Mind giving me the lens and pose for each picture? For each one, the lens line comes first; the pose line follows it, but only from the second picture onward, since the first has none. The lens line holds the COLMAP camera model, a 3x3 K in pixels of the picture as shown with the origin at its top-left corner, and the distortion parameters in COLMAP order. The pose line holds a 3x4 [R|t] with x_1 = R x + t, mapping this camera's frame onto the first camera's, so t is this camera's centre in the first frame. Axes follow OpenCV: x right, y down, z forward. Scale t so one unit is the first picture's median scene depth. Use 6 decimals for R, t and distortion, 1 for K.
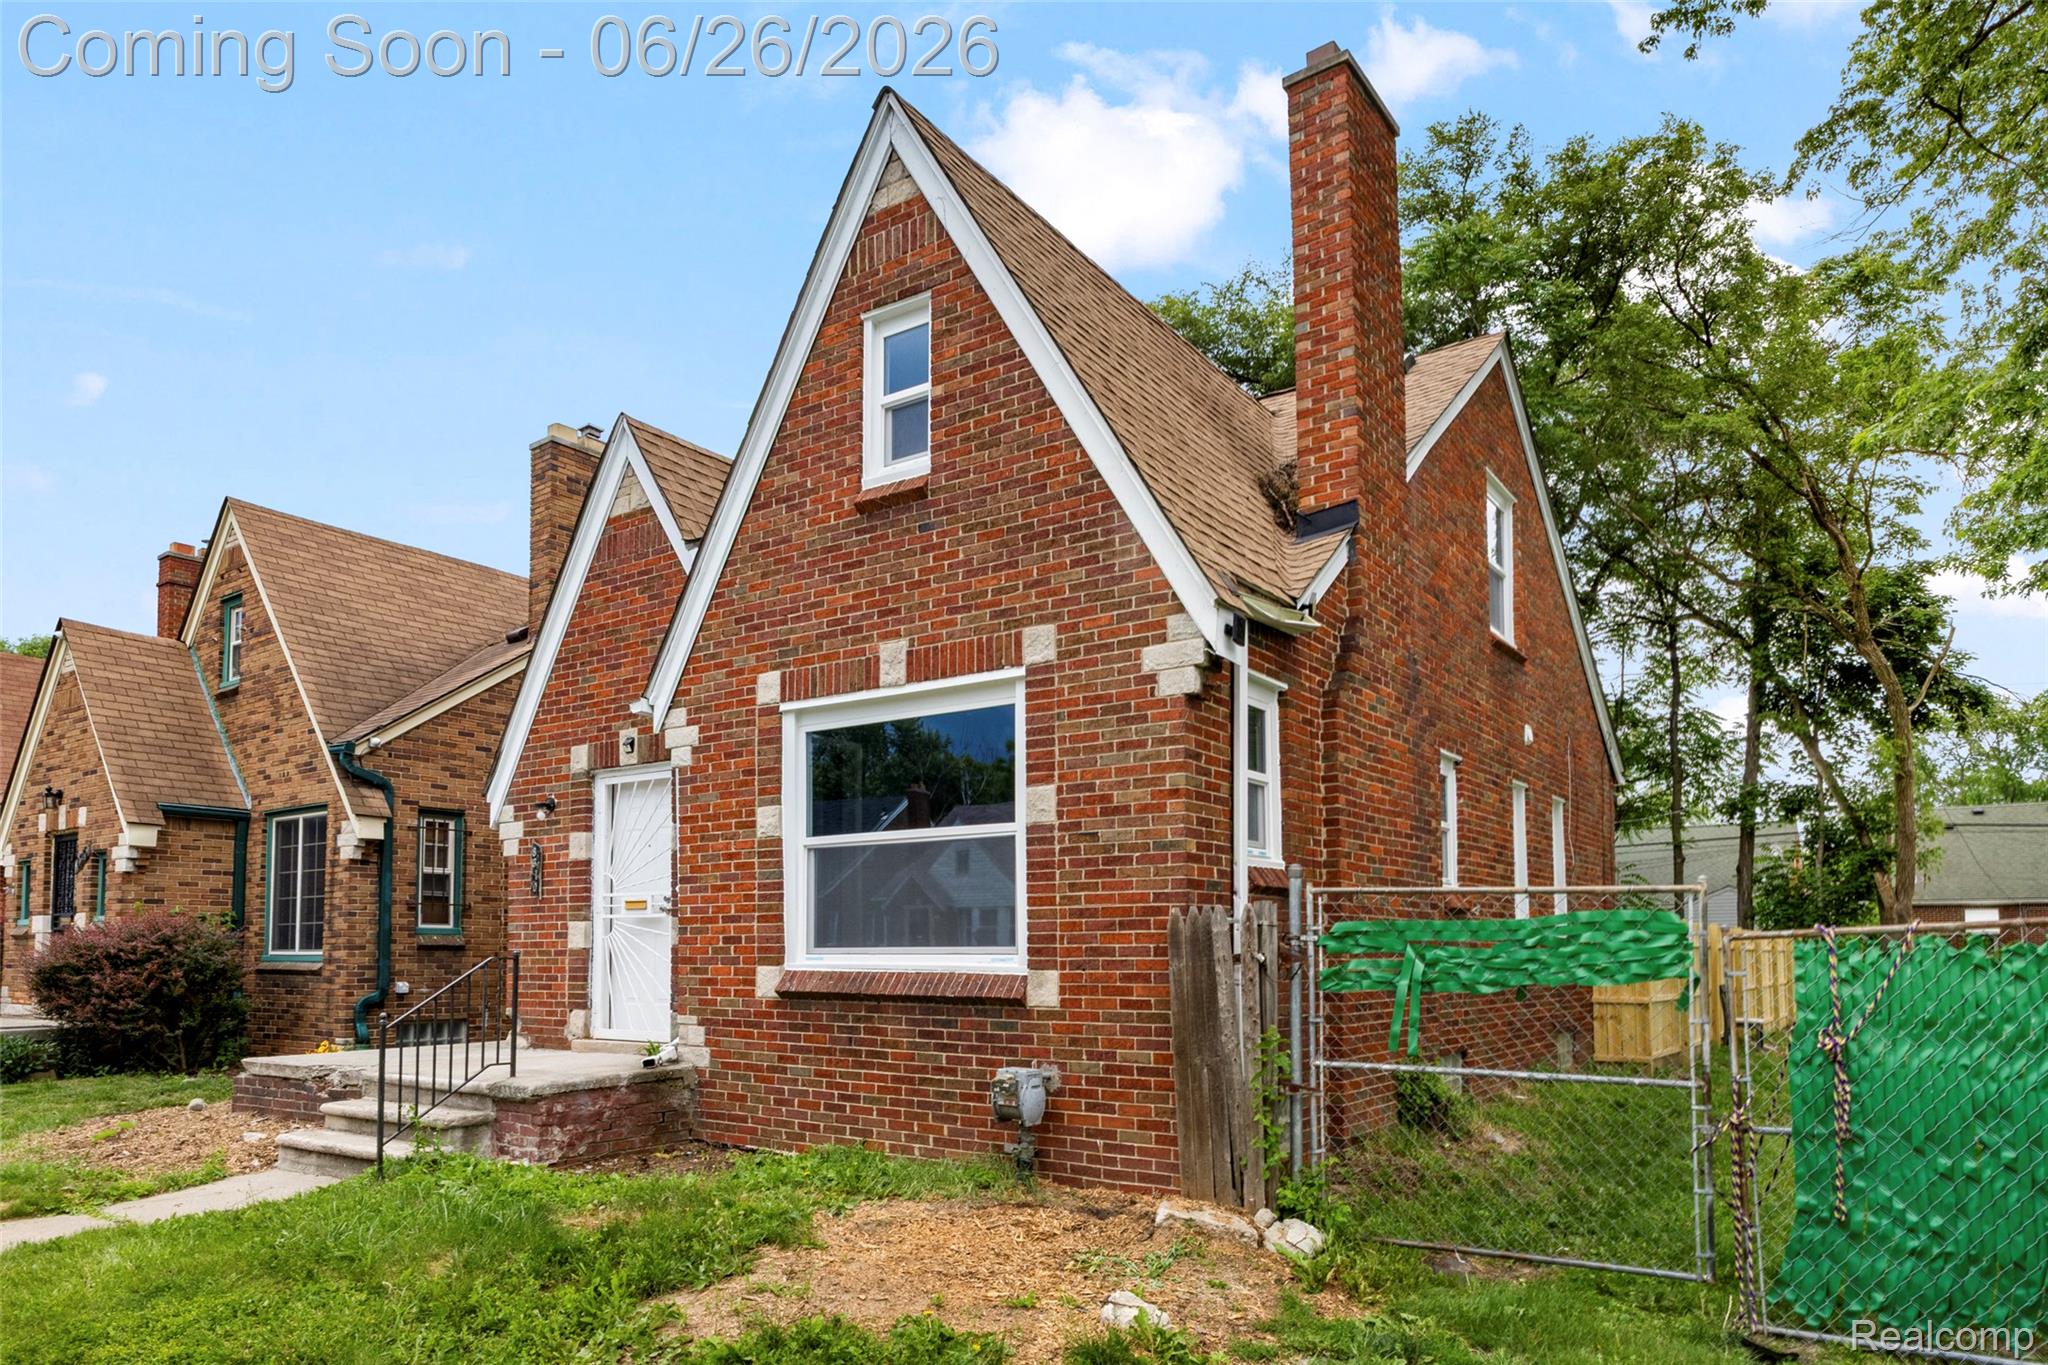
lens RADIAL K [[1224.7, 0, 1024.3], [0, 1224.7, 684.8], [0, 0, 1]] dist [-0.000707, 0.000844]
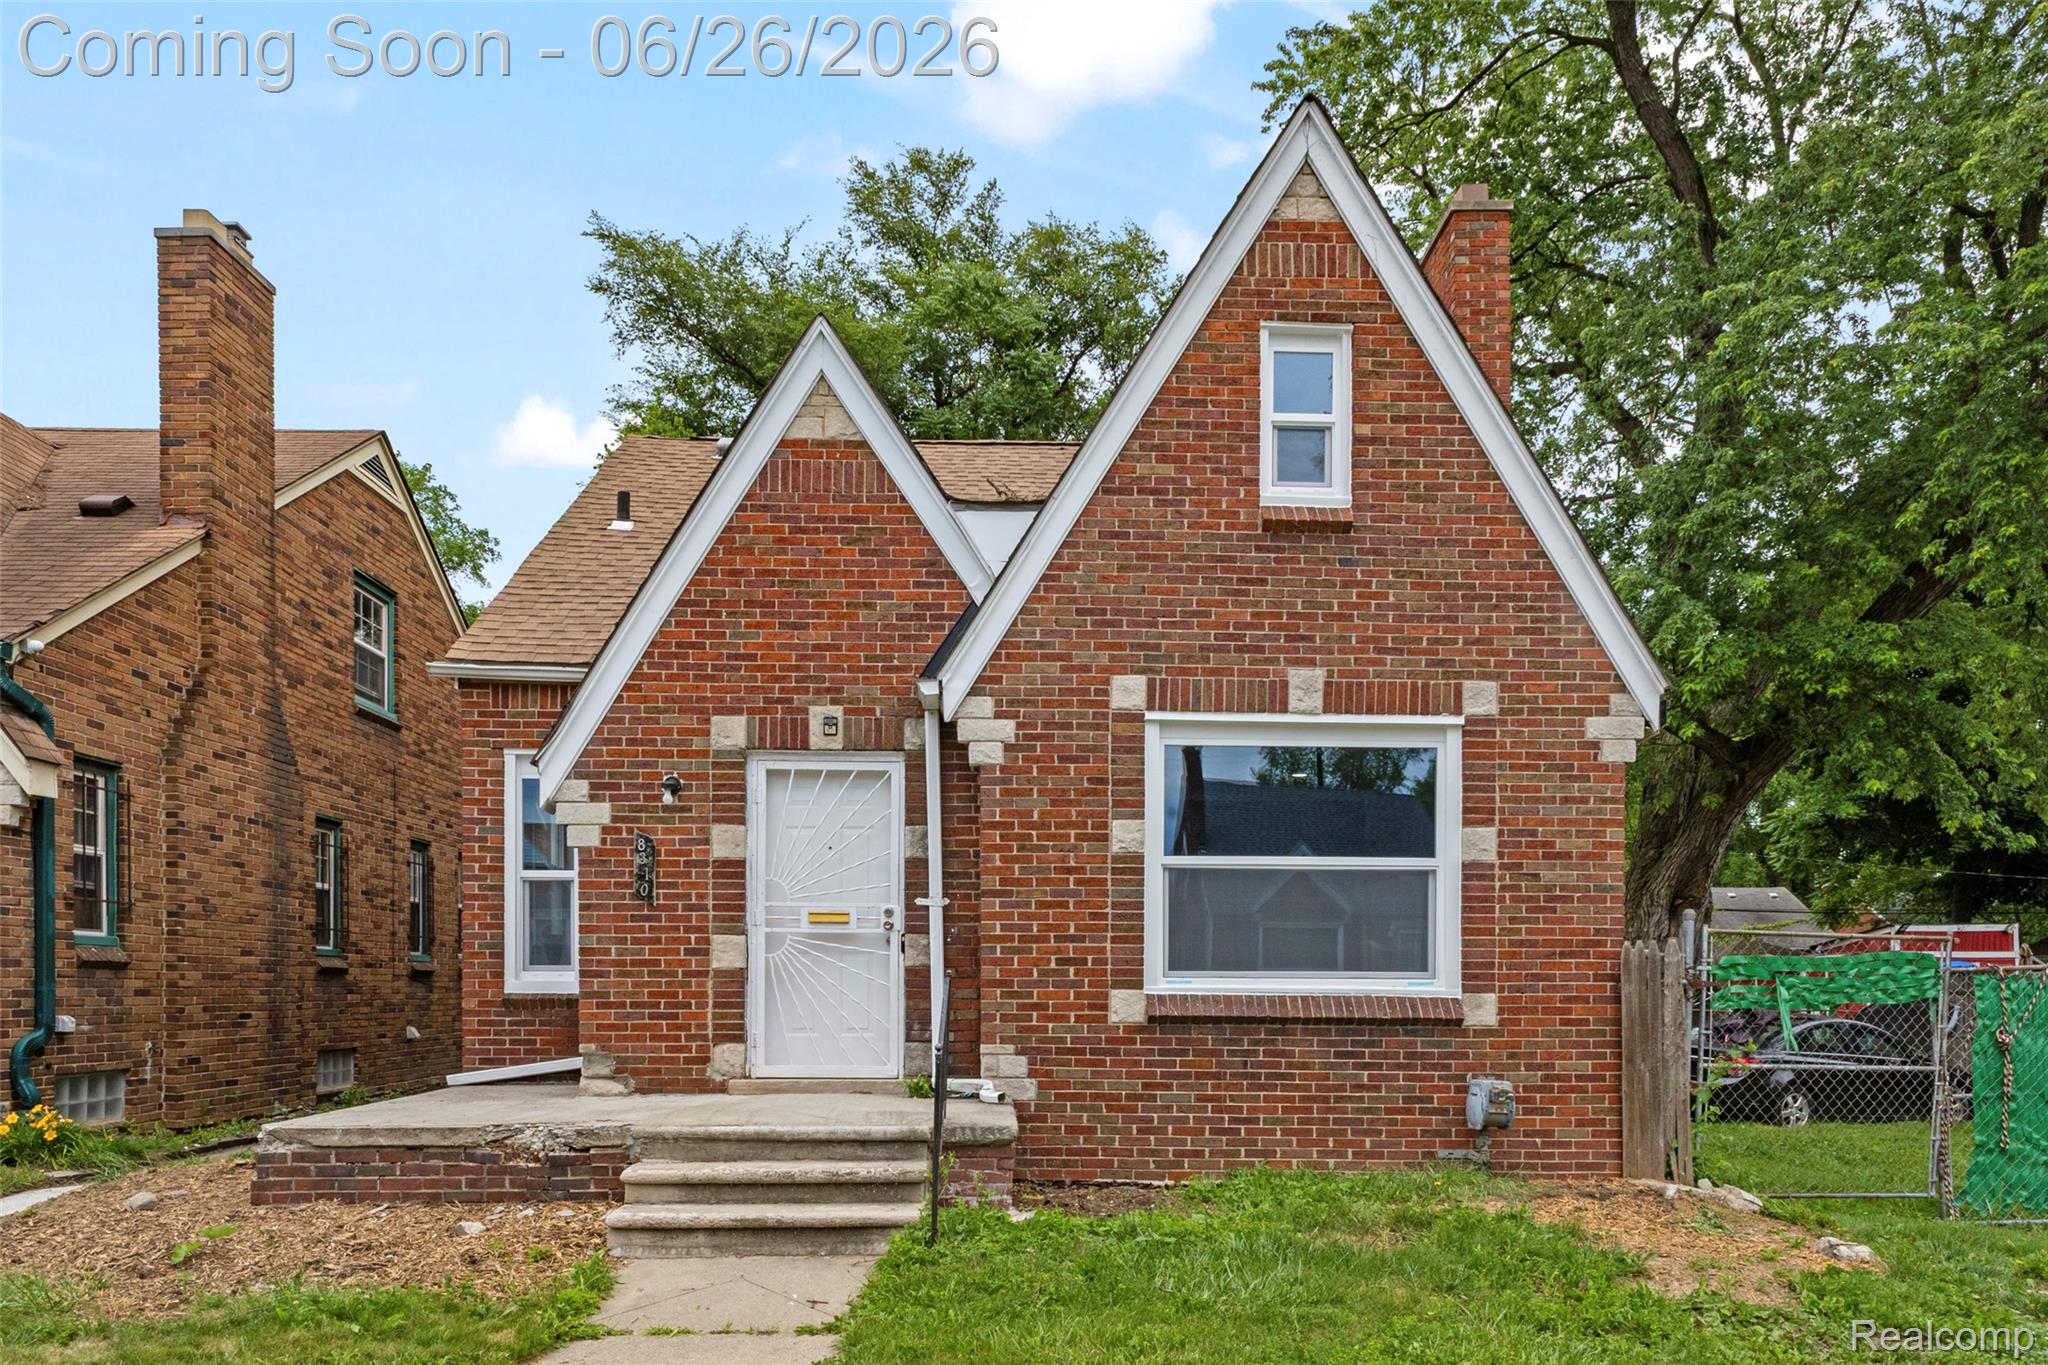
lens RADIAL K [[1333.0, 0, 1018.1], [0, 1333.0, 775.9], [0, 0, 1]] dist [-0.000858, -0.003565]
pose [[0.812205, 0.098452, 0.575005, -0.884557], [-0.130682, 0.991313, 0.014860, 0.063576], [-0.568547, -0.087212, 0.818015, 0.228482]]
